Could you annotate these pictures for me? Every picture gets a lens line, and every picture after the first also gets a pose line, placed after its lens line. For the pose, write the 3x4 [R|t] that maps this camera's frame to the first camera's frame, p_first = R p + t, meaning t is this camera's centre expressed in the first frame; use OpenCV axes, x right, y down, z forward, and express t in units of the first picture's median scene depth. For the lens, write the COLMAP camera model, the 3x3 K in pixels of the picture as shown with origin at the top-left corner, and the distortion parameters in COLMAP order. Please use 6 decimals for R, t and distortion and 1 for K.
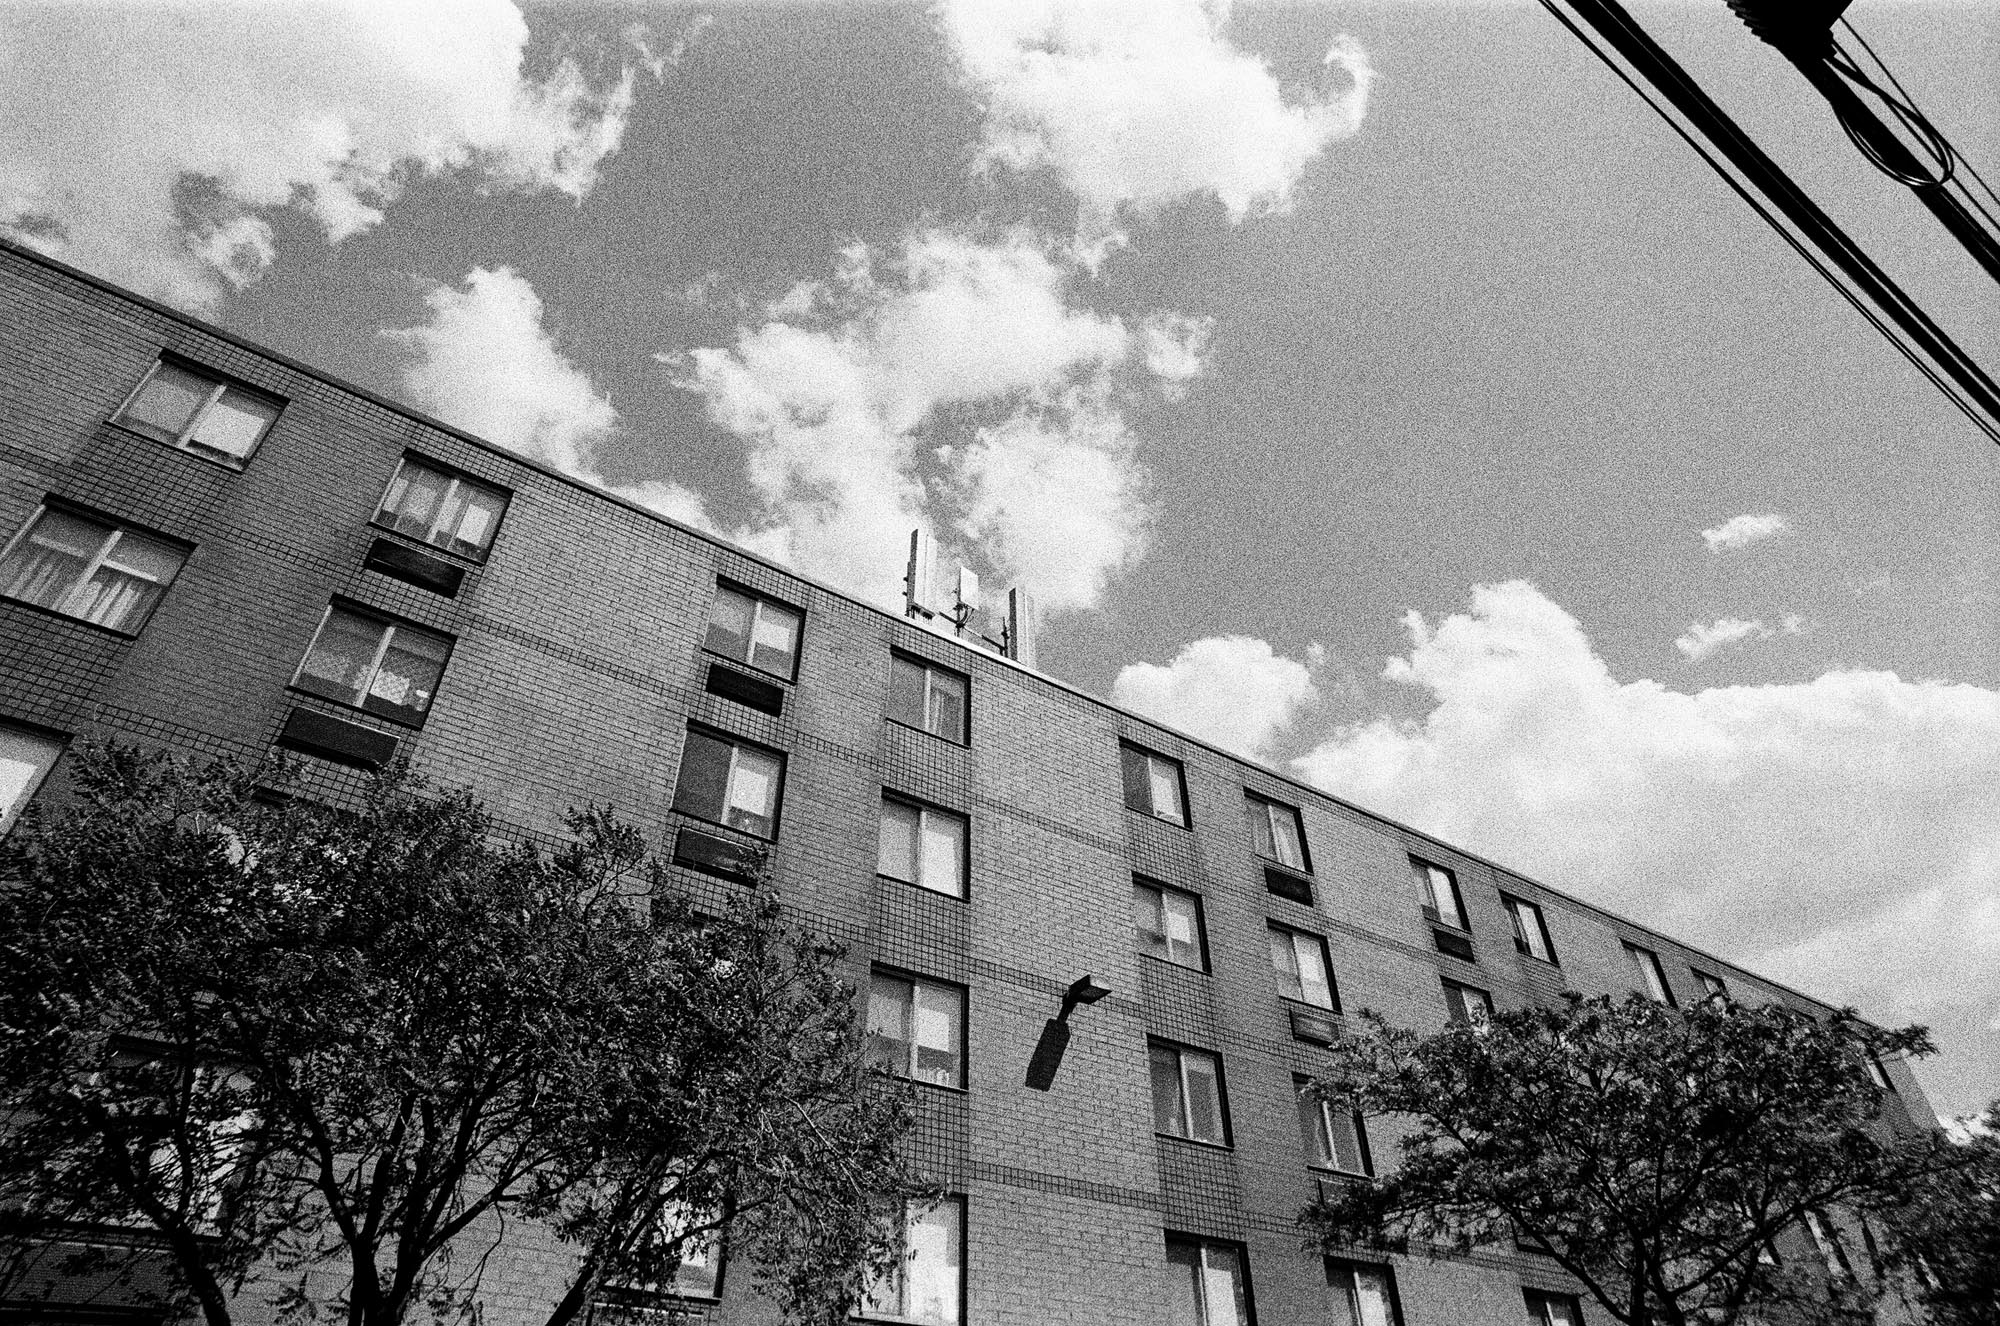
lens RADIAL K [[1128.2, 0, 1000.0], [0, 1128.2, 663.0], [0, 0, 1]] dist [-0.097857, 0.068344]
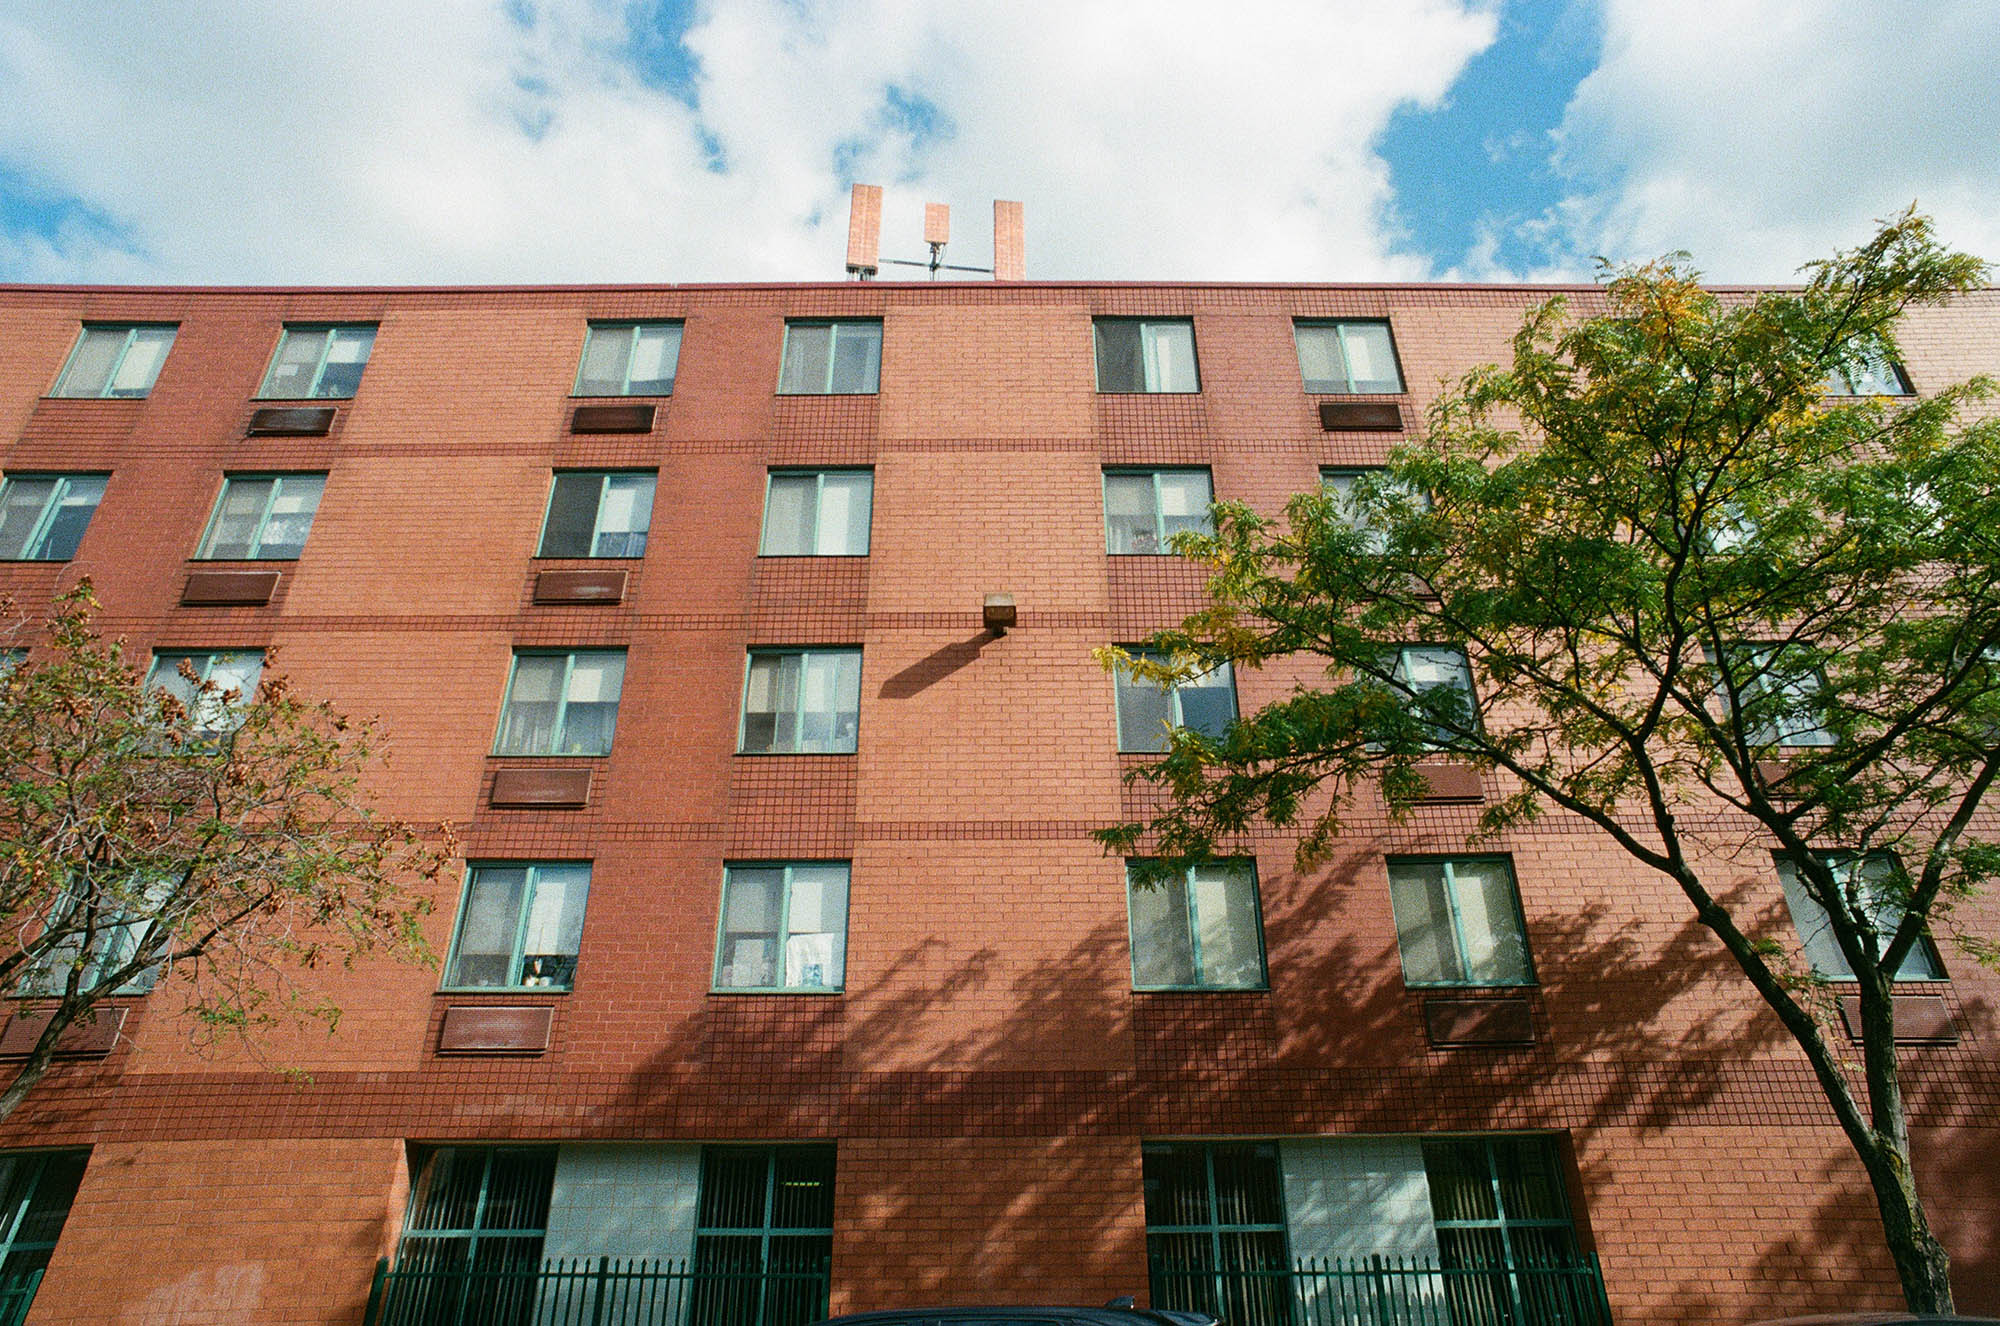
lens RADIAL K [[1117.2, 0, 1032.6], [0, 1117.2, 634.2], [0, 0, 1]] dist [-0.064972, 0.050647]
pose [[0.845722, -0.260063, -0.465963, 0.488647], [0.352735, 0.927676, 0.122459, 0.209678], [0.400416, -0.267928, 0.876289, 0.253373]]
